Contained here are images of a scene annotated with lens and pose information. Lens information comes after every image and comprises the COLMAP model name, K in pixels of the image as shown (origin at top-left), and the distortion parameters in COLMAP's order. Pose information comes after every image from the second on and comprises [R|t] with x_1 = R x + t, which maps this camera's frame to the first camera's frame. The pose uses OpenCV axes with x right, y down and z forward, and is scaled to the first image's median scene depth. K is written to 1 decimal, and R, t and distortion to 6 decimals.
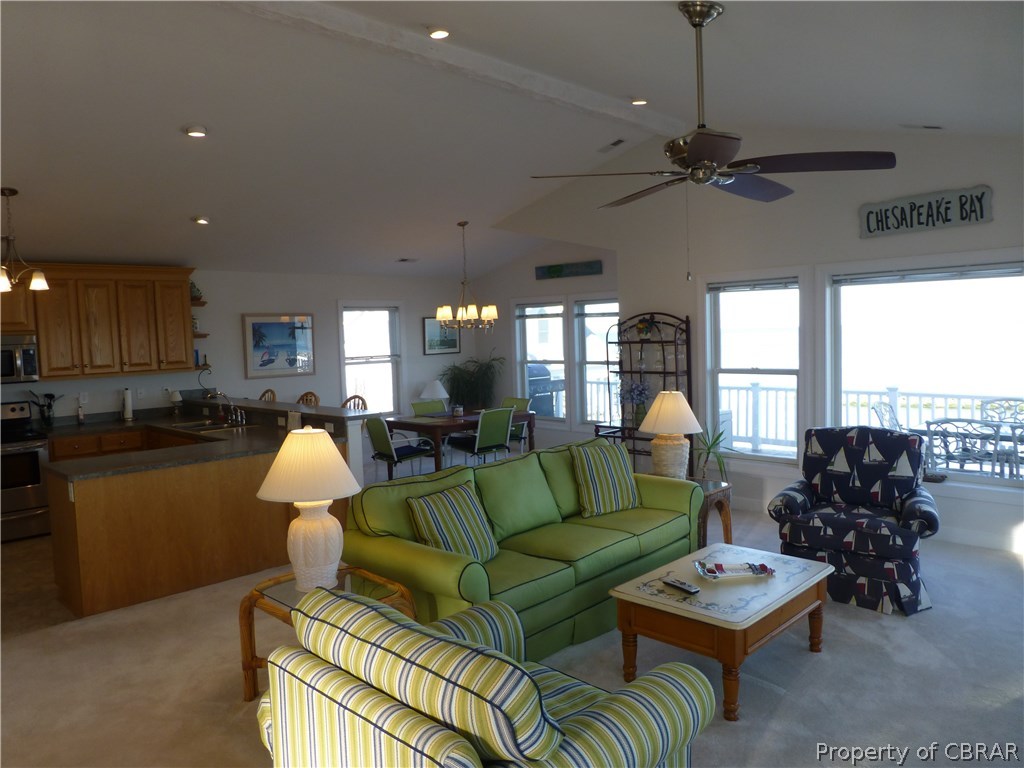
lens RADIAL K [[738.9, 0, 510.4], [0, 738.9, 388.6], [0, 0, 1]] dist [-0.025593, 0.005828]
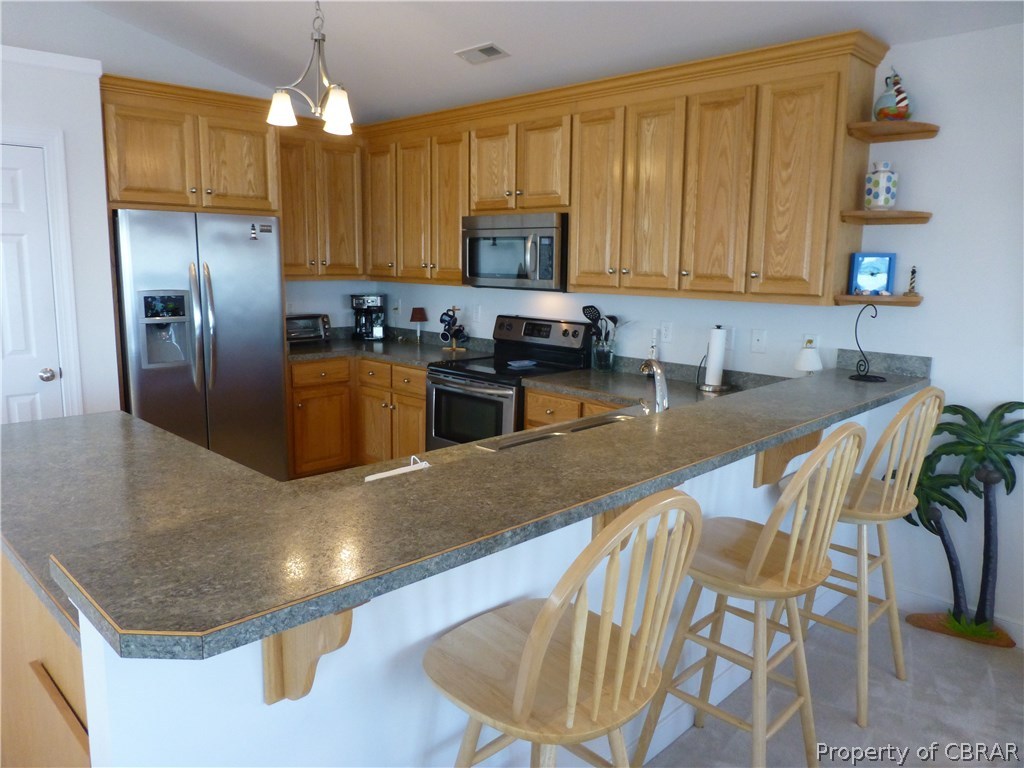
lens RADIAL K [[738.9, 0, 512.8], [0, 738.9, 382.7], [0, 0, 1]] dist [-0.025593, 0.005828]
pose [[0.006997, 0.204941, -0.978749, -0.020896], [-0.088013, 0.975101, 0.203547, -0.031936], [0.996095, 0.084718, 0.024860, 0.535242]]
